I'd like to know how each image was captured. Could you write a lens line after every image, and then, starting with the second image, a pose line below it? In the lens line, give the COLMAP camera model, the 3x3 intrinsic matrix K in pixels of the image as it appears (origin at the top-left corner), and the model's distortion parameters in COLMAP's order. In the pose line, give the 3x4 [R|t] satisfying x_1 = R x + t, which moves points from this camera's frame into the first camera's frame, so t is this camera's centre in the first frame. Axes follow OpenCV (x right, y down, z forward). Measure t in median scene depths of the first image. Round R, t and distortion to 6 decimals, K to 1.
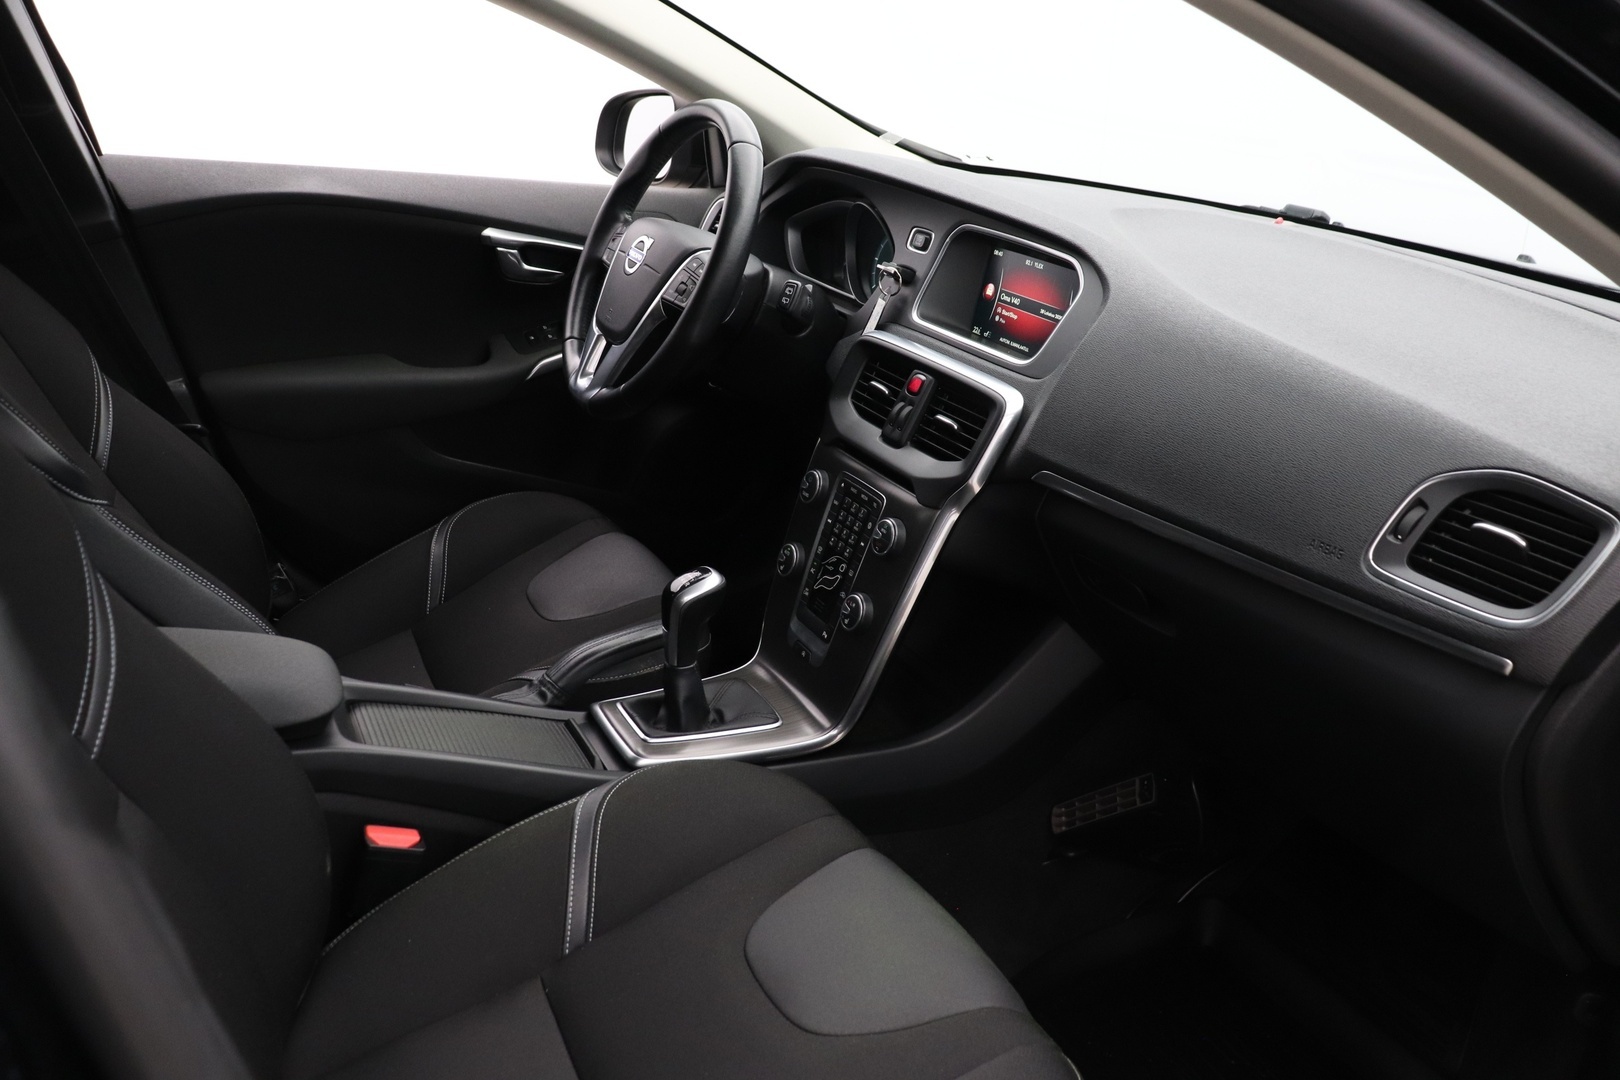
lens RADIAL K [[1348.9, 0, 810.0], [0, 1348.9, 540.0], [0, 0, 1]] dist [-0.176627, 0.172332]
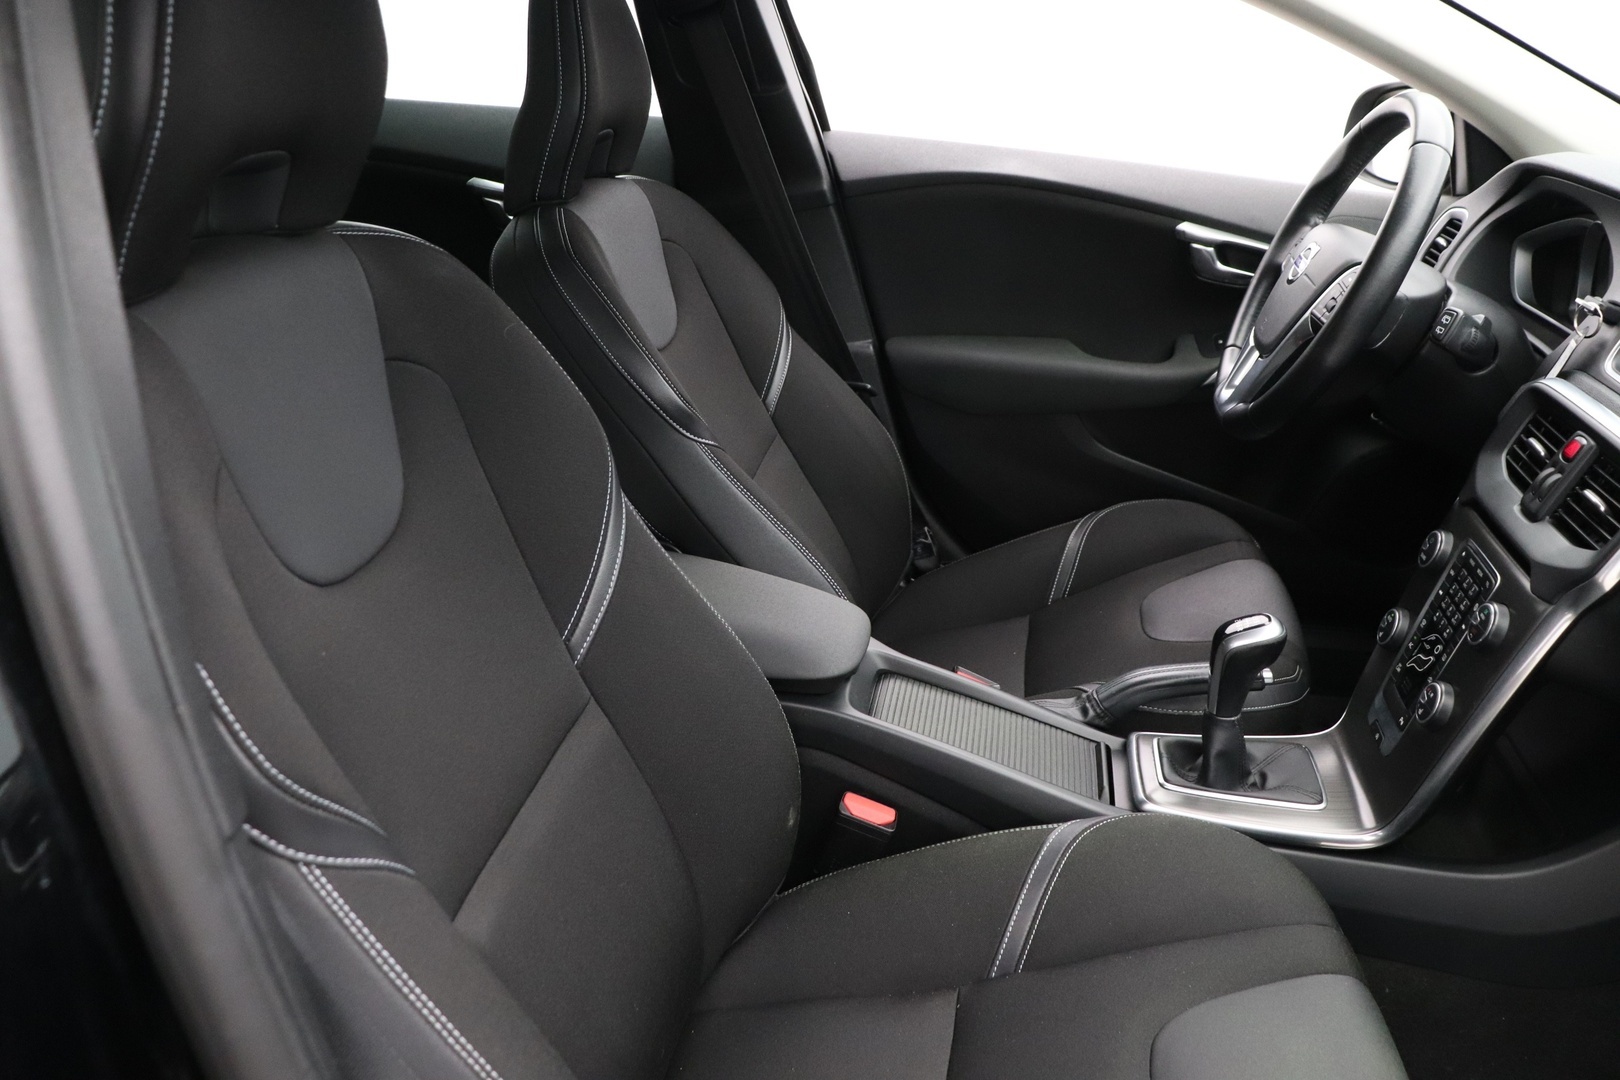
lens RADIAL K [[1348.9, 0, 810.0], [0, 1348.9, 540.0], [0, 0, 1]] dist [-0.176627, 0.172332]
pose [[0.806529, 0.180095, -0.563096, 0.152158], [-0.175773, 0.982448, 0.062454, -0.028192], [0.564460, 0.048606, 0.824028, 0.092851]]
